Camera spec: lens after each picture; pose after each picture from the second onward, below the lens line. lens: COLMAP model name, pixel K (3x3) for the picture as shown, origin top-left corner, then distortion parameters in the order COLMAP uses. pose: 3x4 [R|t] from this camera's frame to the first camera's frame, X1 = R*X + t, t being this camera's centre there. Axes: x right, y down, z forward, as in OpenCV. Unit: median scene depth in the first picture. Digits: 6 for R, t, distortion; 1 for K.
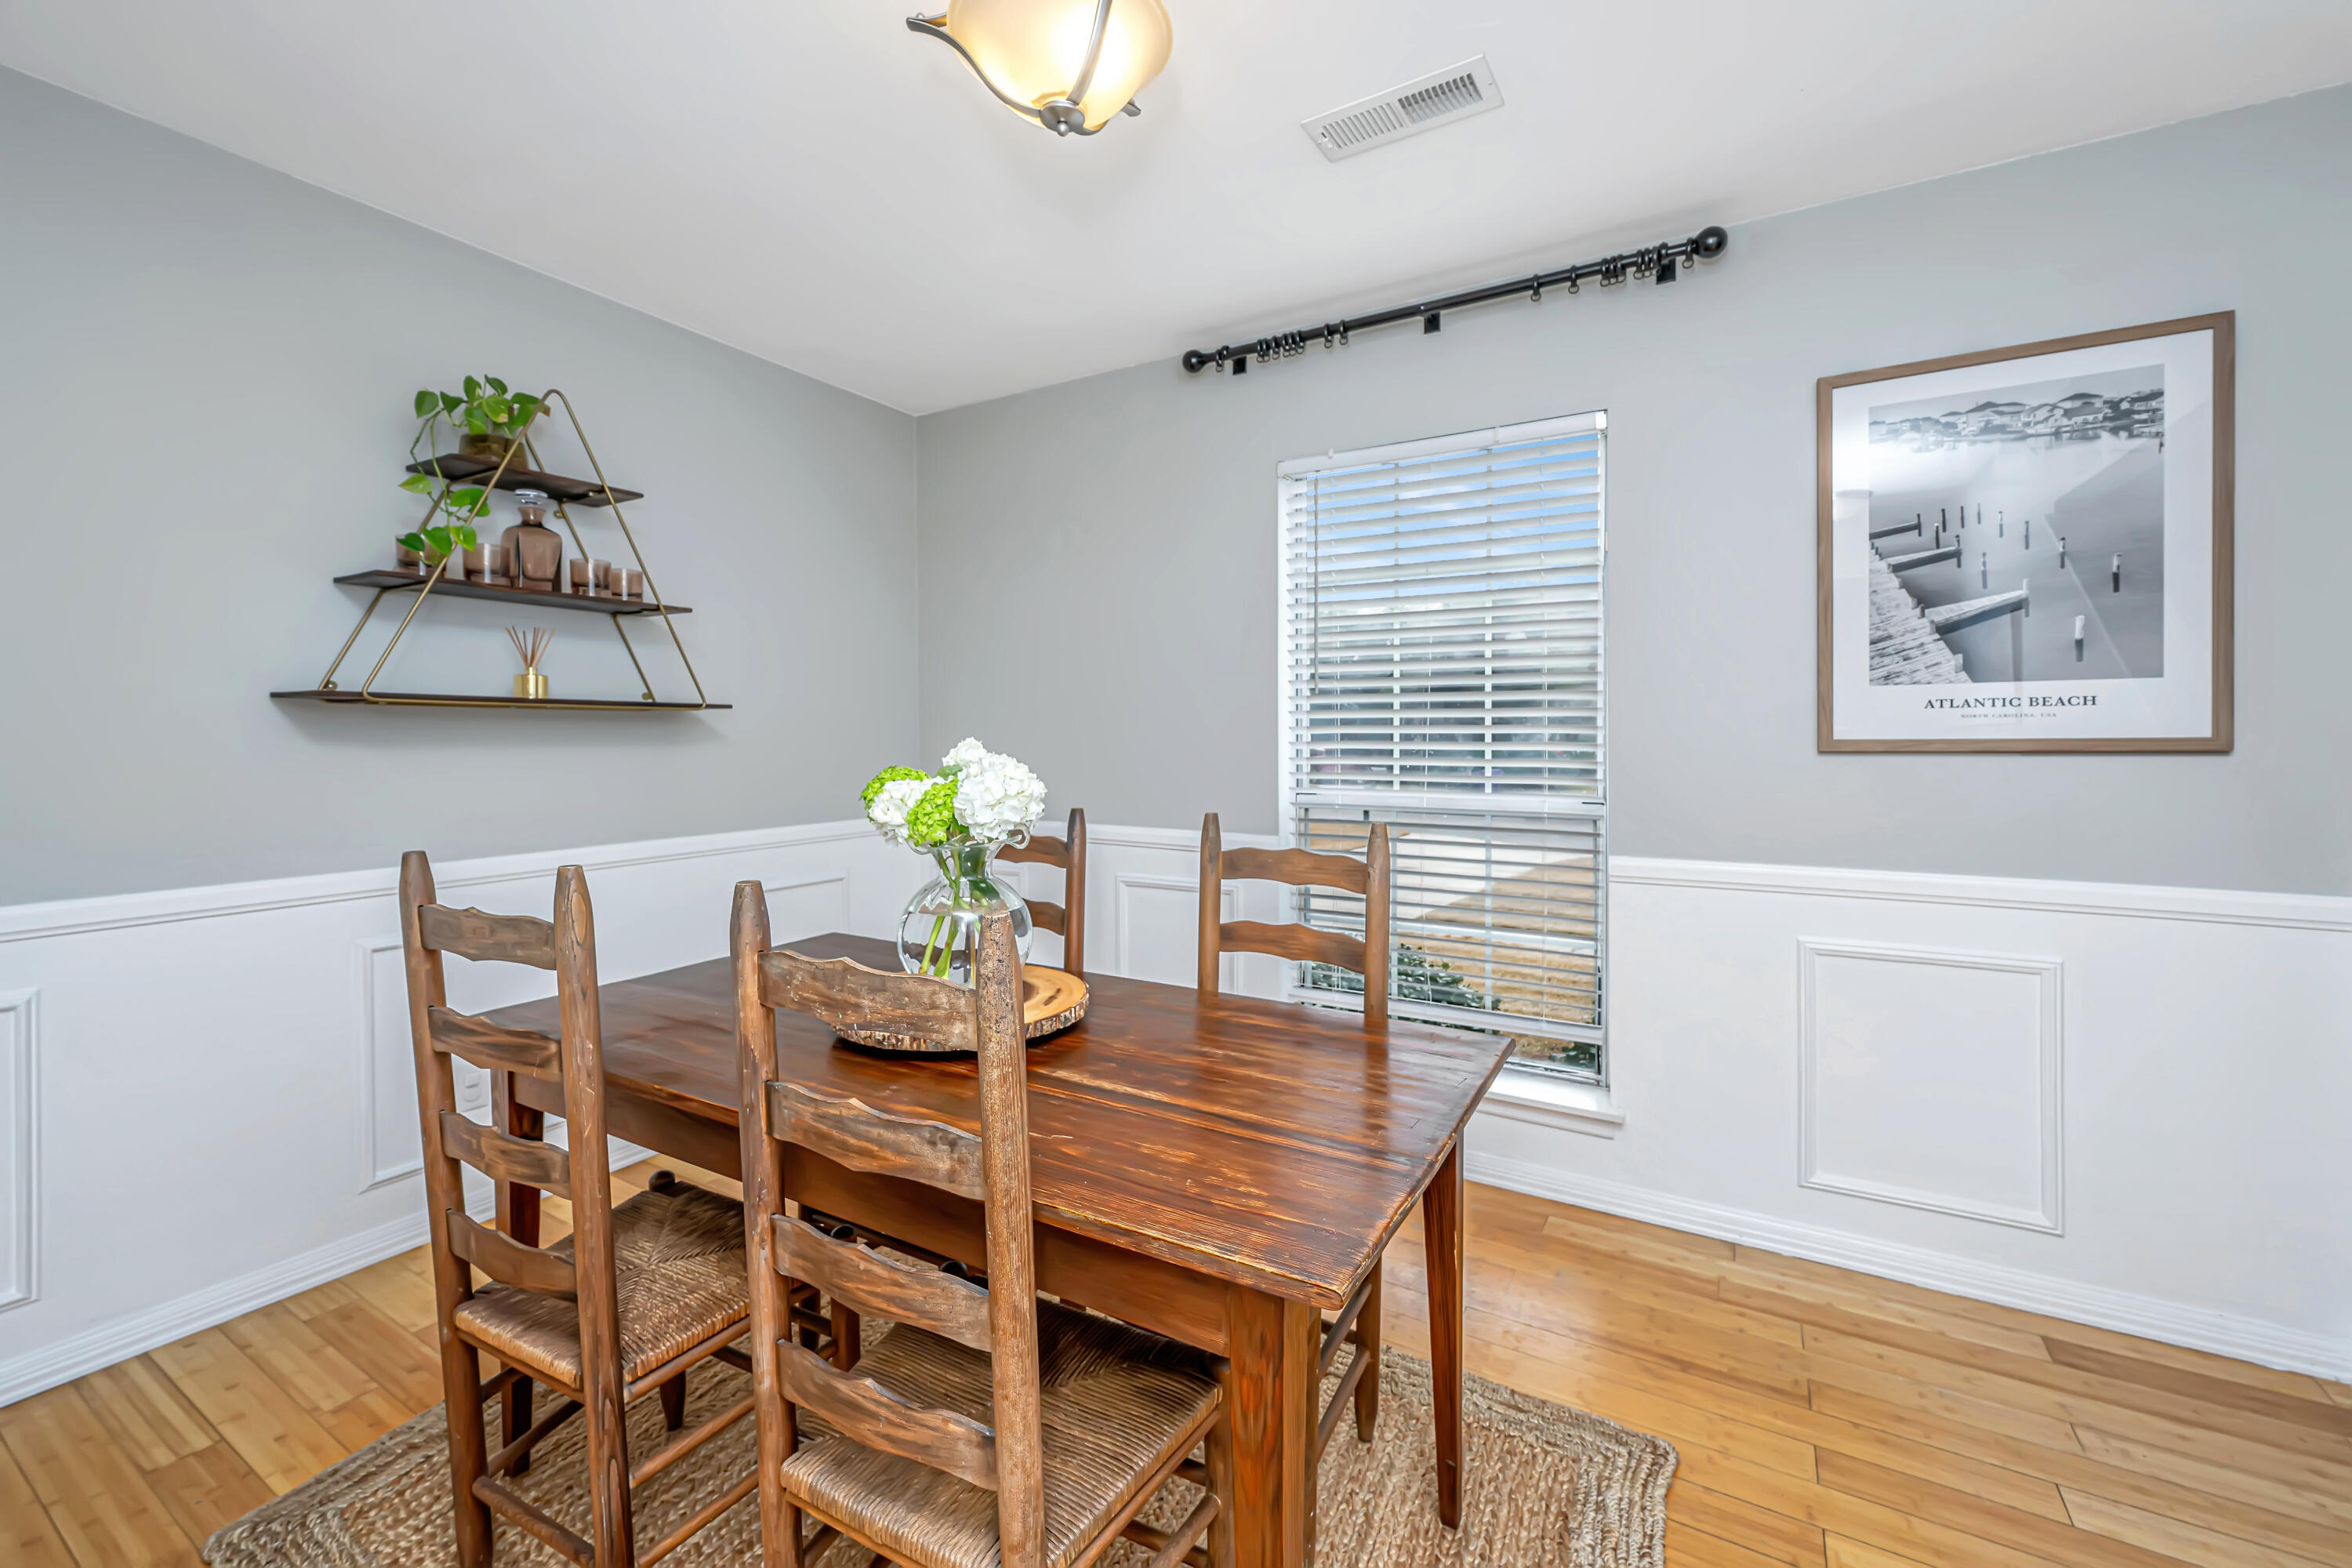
lens RADIAL K [[963.3, 0, 1177.4], [0, 963.3, 733.3], [0, 0, 1]] dist [0.000221, -0.000223]
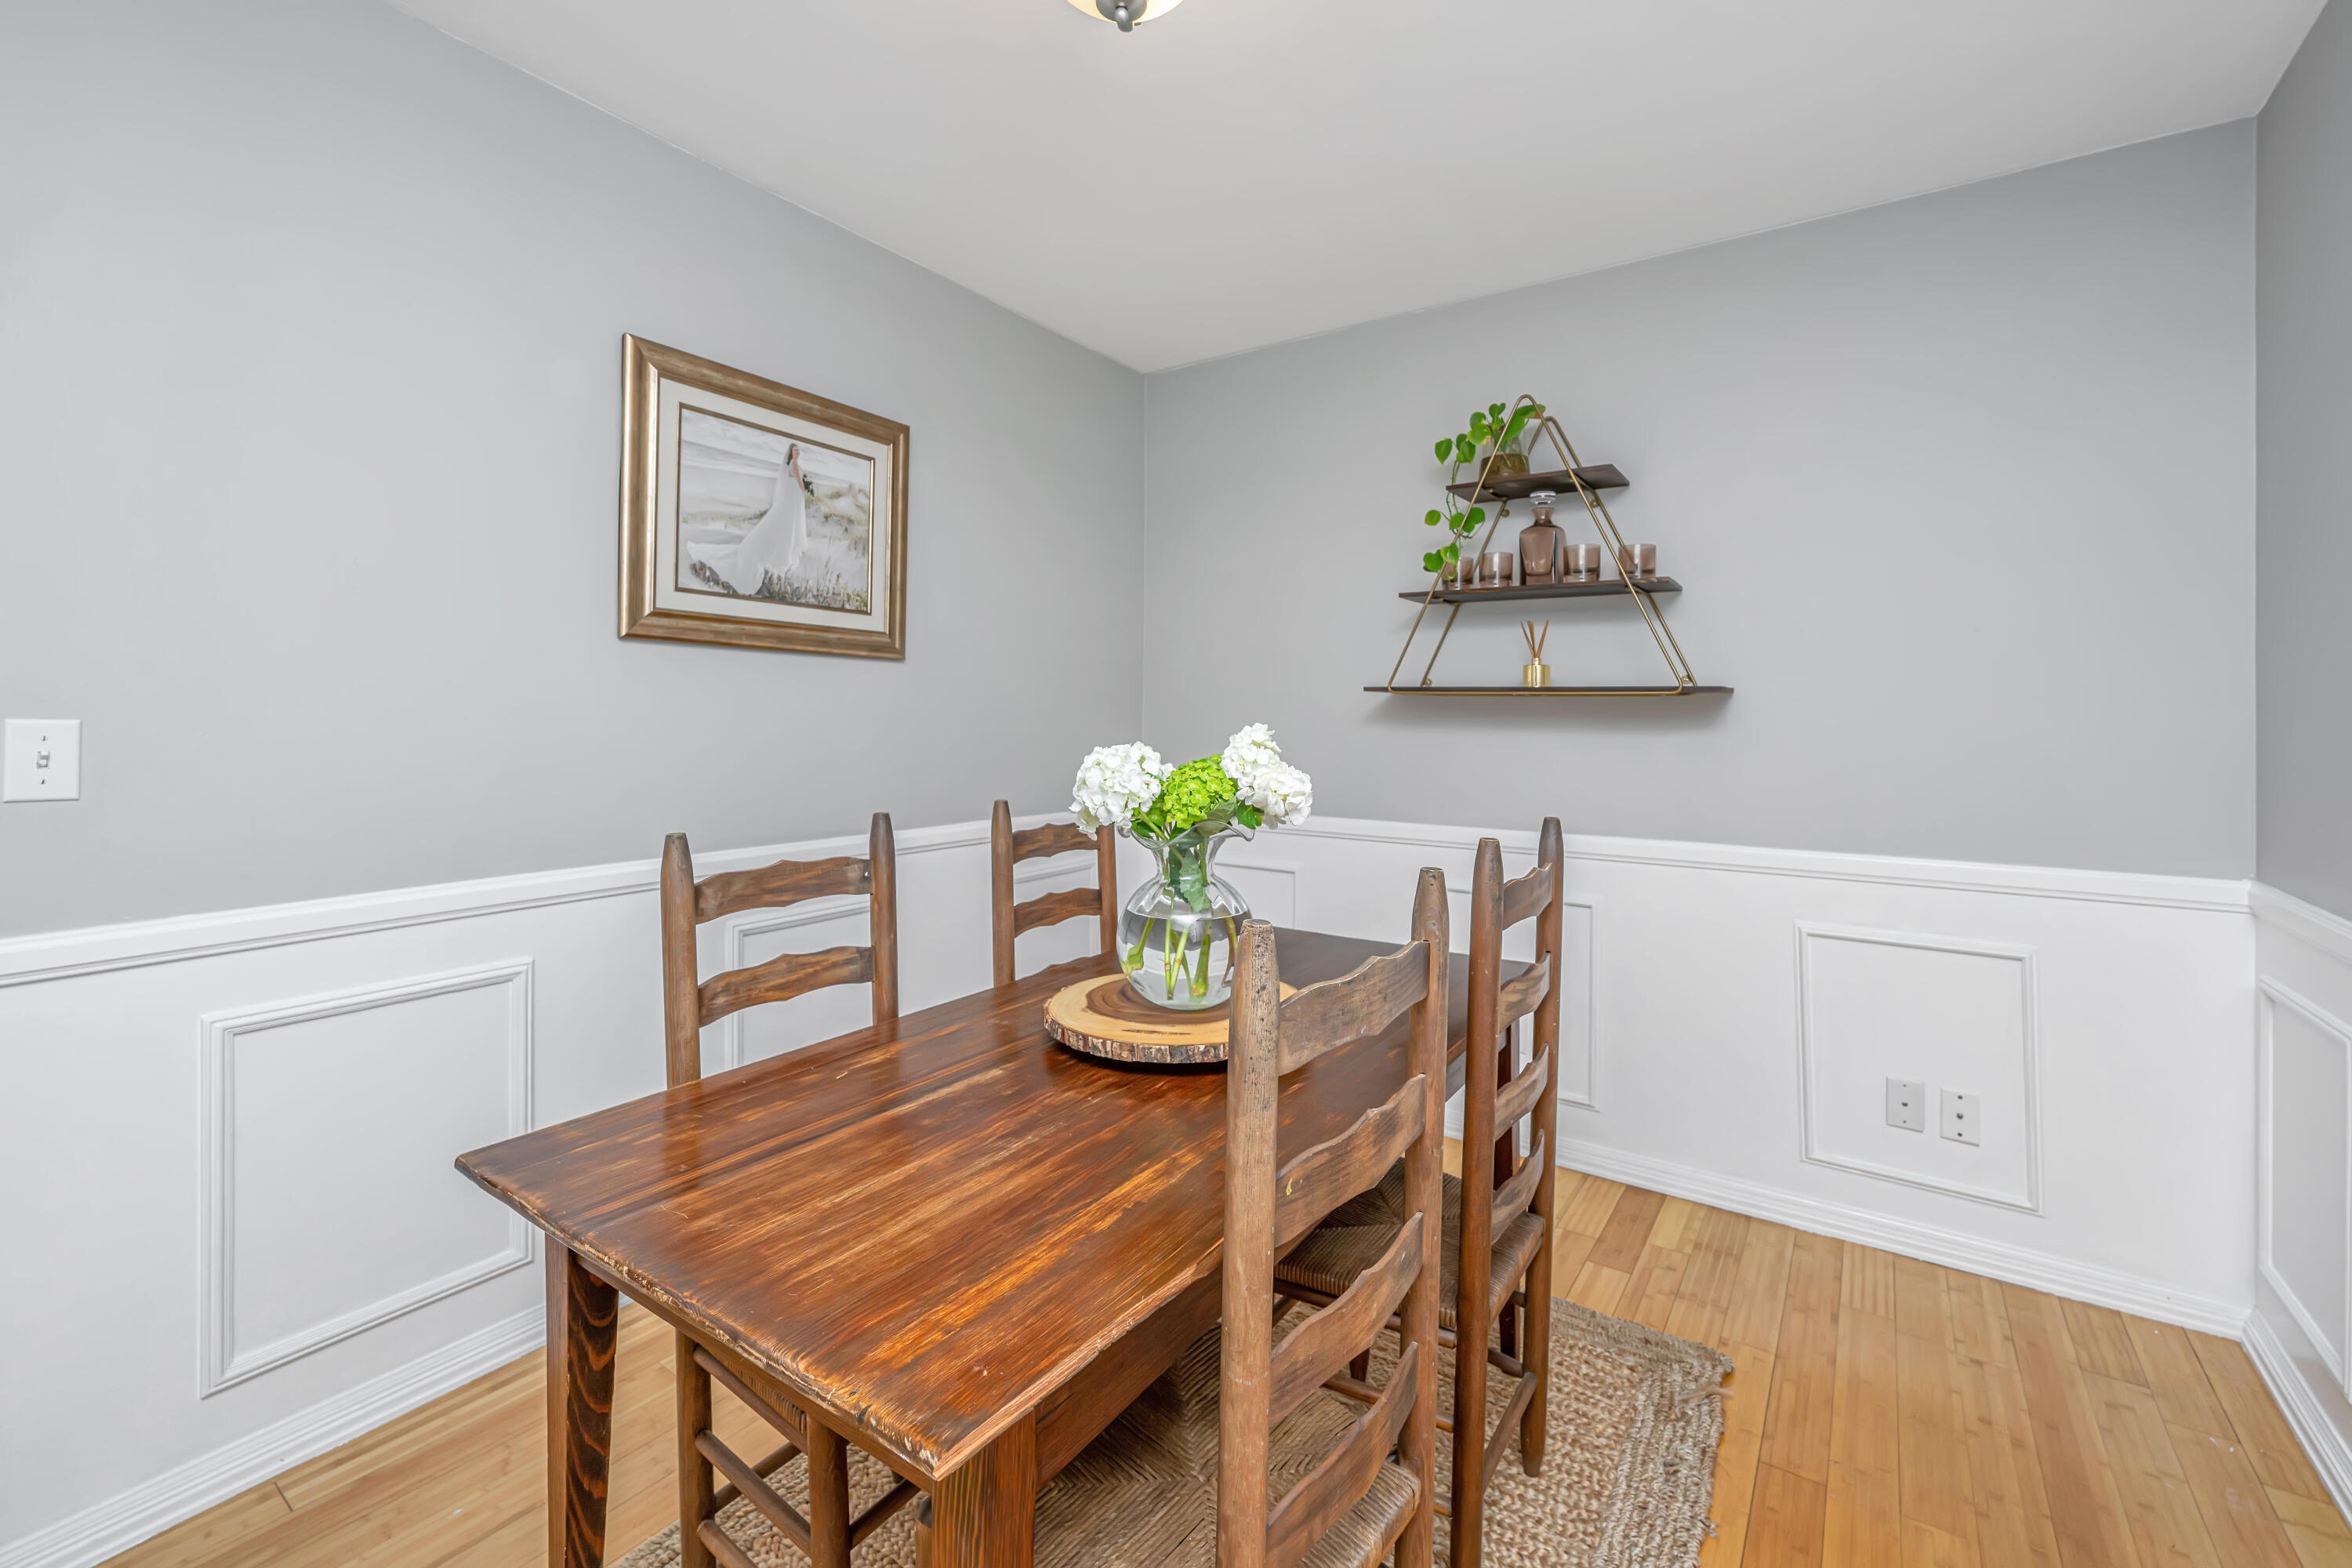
lens RADIAL K [[1000.0, 0, 1164.6], [0, 1000.0, 725.8], [0, 0, 1]] dist [0.000045, -0.000060]
pose [[-0.085298, 0.016022, -0.996227, 0.490253], [-0.010555, 0.999800, 0.016984, -0.008368], [0.996300, 0.011963, -0.085112, 0.713360]]
